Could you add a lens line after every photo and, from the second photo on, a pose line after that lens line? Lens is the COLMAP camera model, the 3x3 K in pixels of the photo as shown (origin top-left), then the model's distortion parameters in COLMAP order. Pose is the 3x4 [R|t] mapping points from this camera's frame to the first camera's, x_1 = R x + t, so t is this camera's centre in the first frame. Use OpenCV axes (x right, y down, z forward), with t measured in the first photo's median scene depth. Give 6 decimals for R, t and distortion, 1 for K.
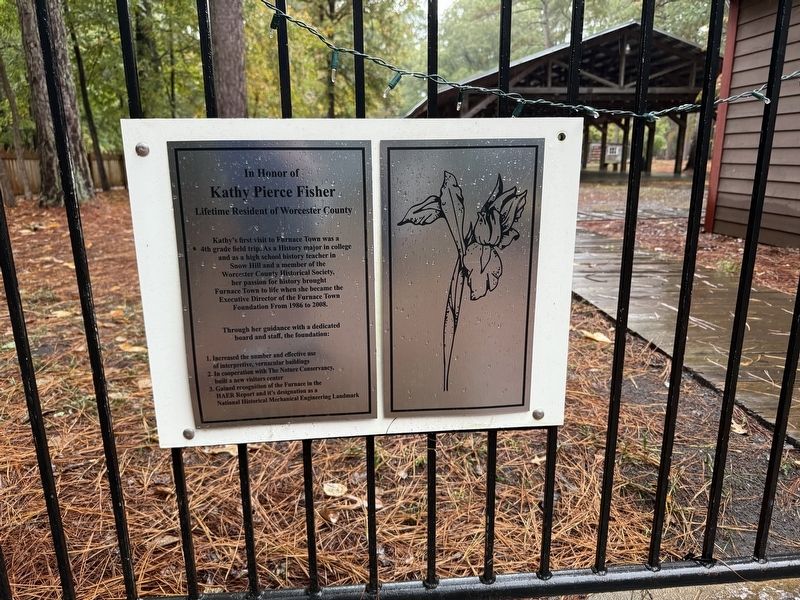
lens RADIAL K [[570.9, 0, 399.0], [0, 570.9, 300.4], [0, 0, 1]] dist [0.018068, -0.026670]
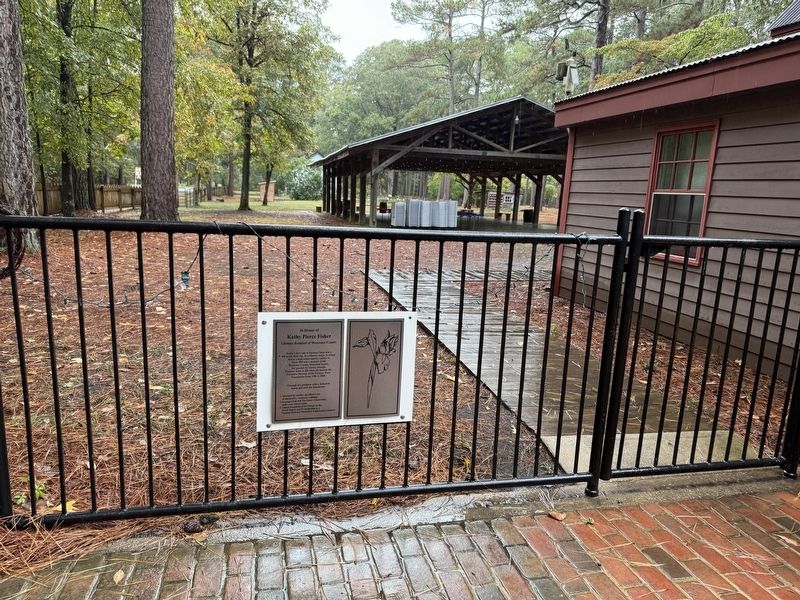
lens RADIAL K [[570.9, 0, 401.5], [0, 570.9, 299.5], [0, 0, 1]] dist [0.018068, -0.026670]
pose [[0.985924, 0.025453, 0.165245, -0.204375], [-0.016339, 0.998281, -0.056282, -0.187514], [-0.166393, 0.052790, 0.984645, -1.576206]]
